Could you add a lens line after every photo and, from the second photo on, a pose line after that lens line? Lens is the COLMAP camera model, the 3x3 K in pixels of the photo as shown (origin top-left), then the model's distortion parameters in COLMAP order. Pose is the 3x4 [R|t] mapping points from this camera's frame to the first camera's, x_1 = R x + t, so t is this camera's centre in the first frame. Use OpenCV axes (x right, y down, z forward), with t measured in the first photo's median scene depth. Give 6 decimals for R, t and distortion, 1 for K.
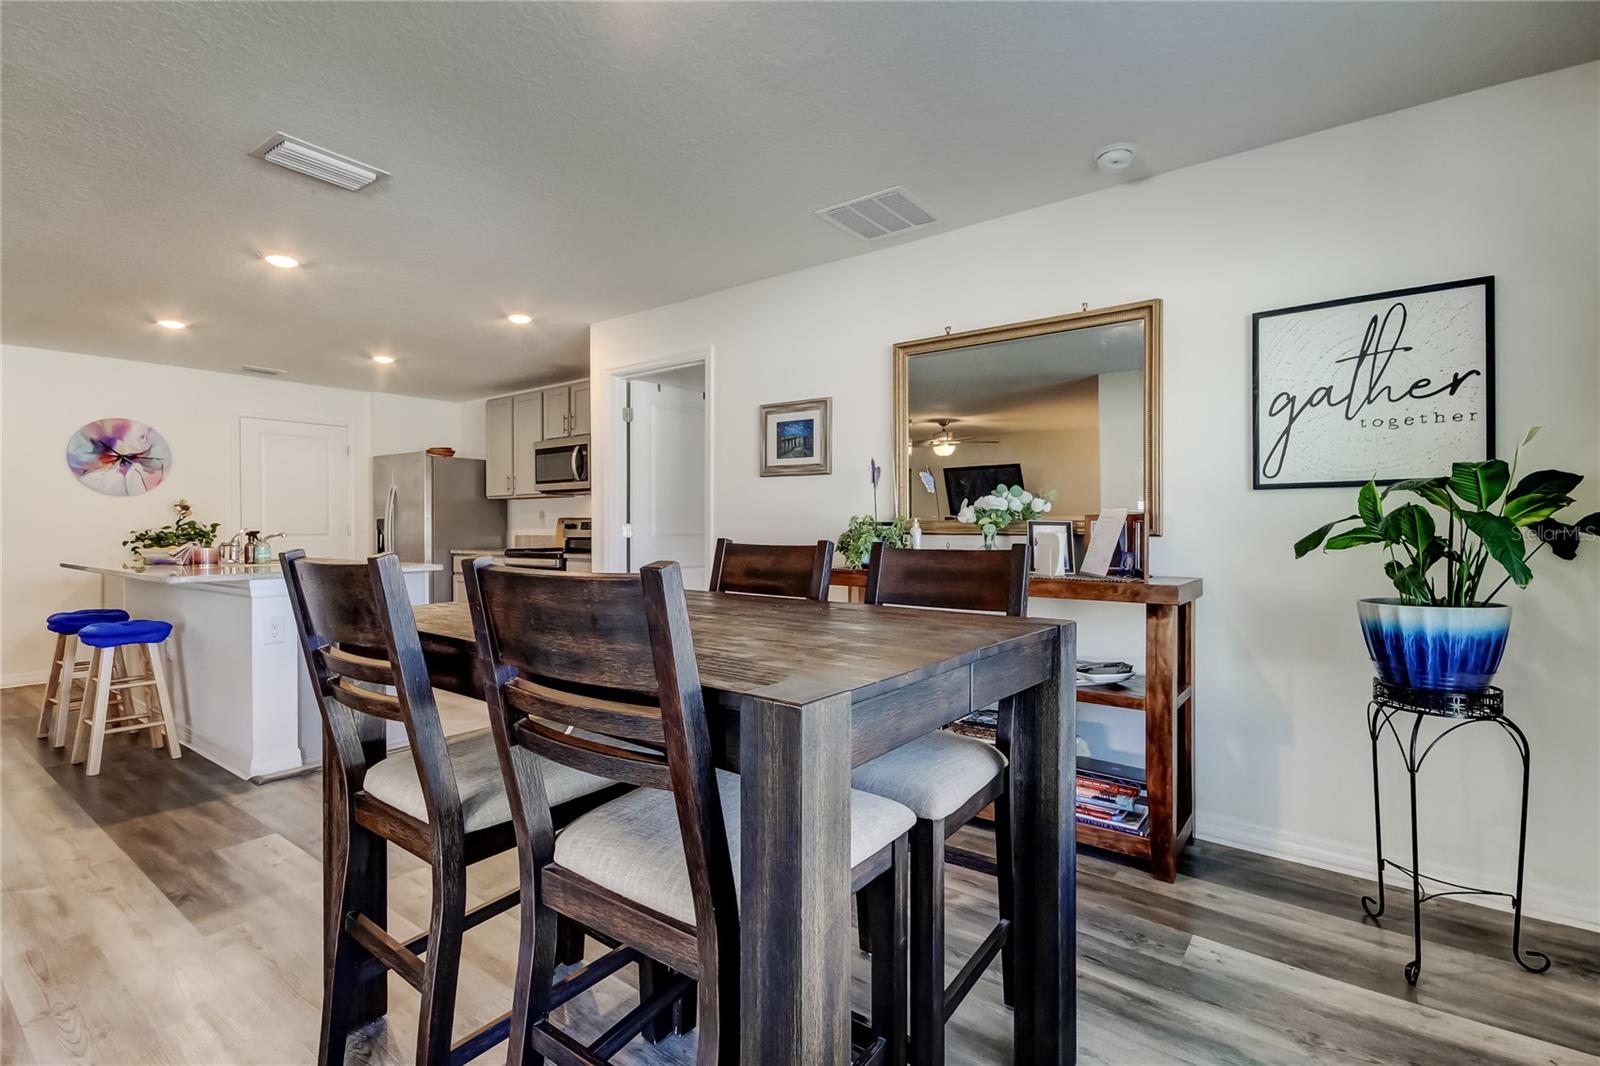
lens RADIAL K [[702.6, 0, 815.4], [0, 702.6, 503.5], [0, 0, 1]] dist [0.000707, 0.000141]
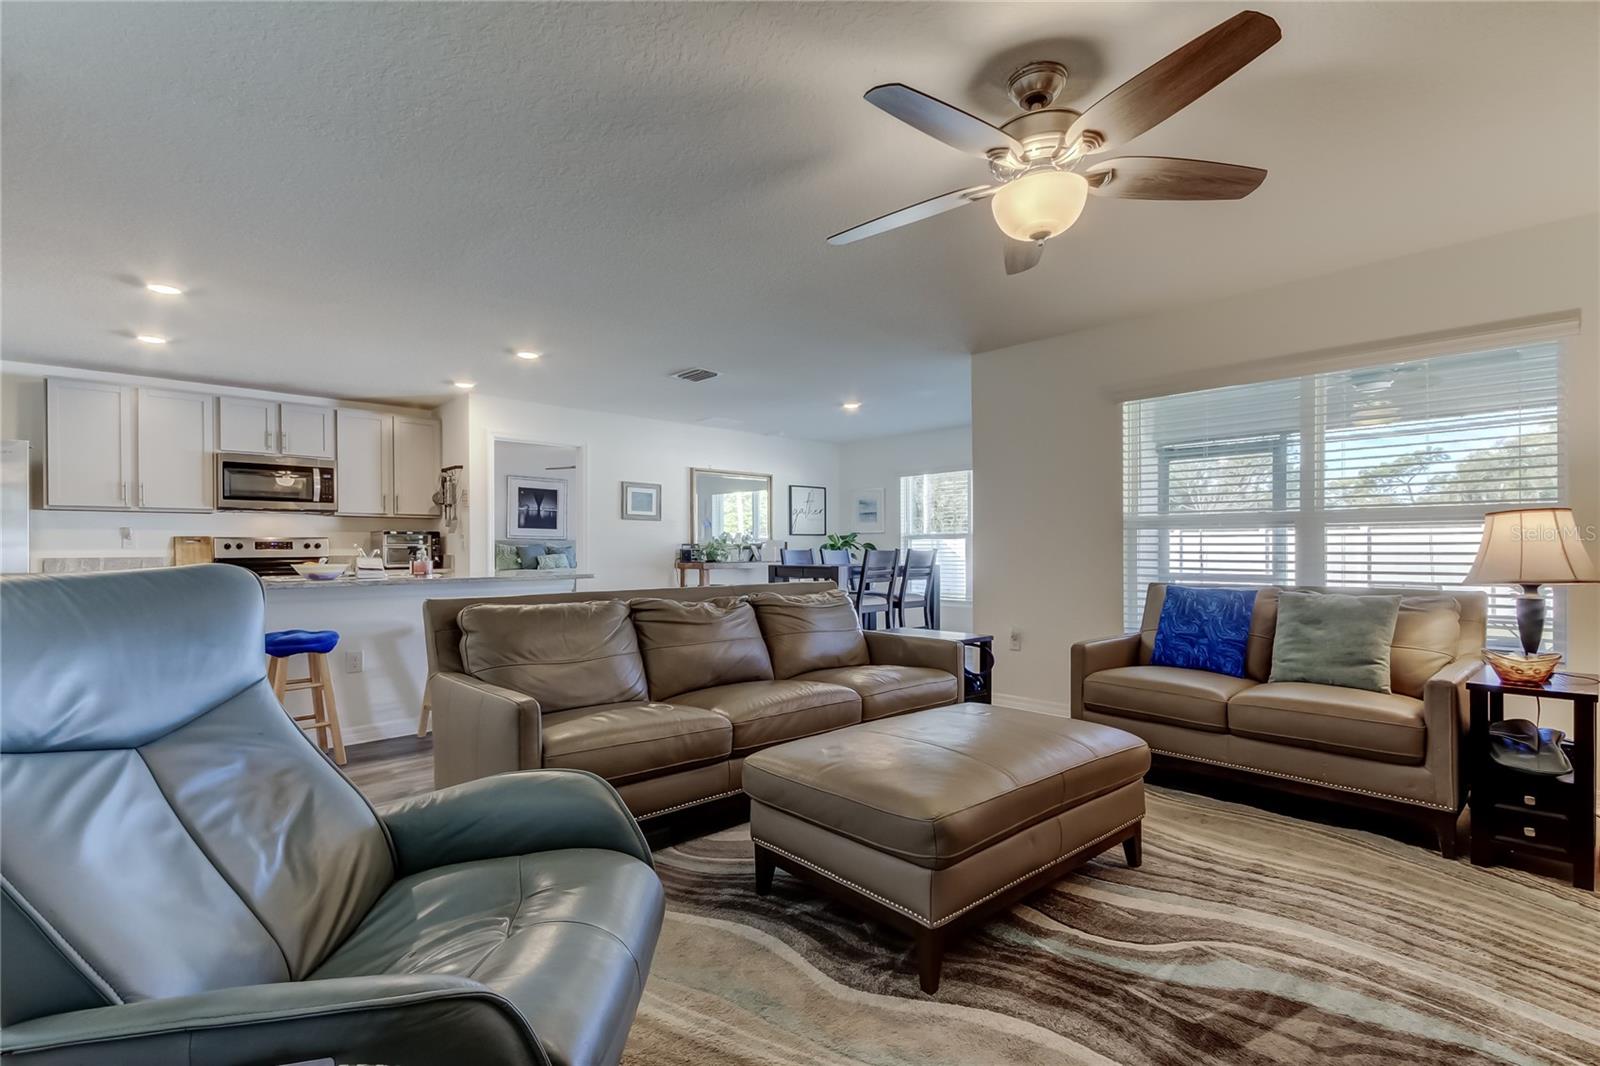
lens RADIAL K [[713.9, 0, 794.0], [0, 713.9, 546.1], [0, 0, 1]] dist [0.001277, -0.000717]
pose [[0.209118, 0.008253, 0.977856, -1.832228], [-0.022340, 0.999744, -0.003661, 0.030903], [-0.977635, -0.021080, 0.209249, 0.144657]]
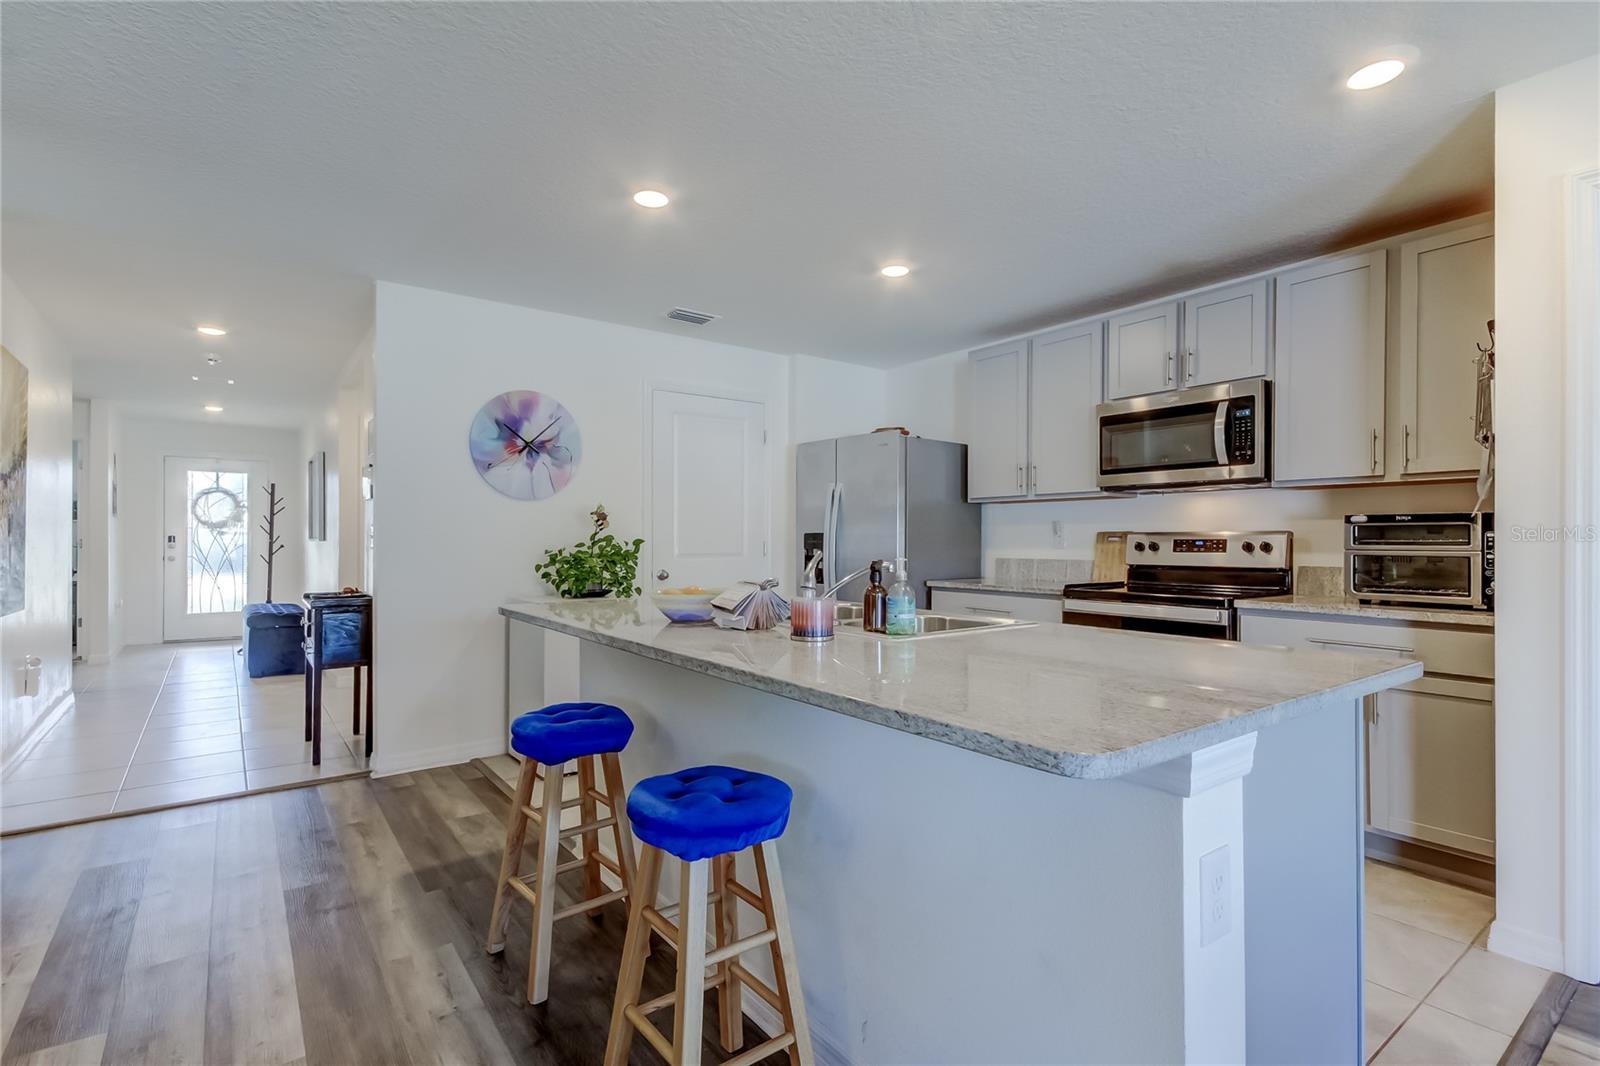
lens RADIAL K [[765.4, 0, 838.1], [0, 765.4, 535.1], [0, 0, 1]] dist [0.003405, 0.000291]
pose [[0.957201, 0.004573, -0.289387, -0.682574], [0.003248, 0.999642, 0.026540, 0.007467], [0.289405, -0.026344, 0.956844, 0.514669]]
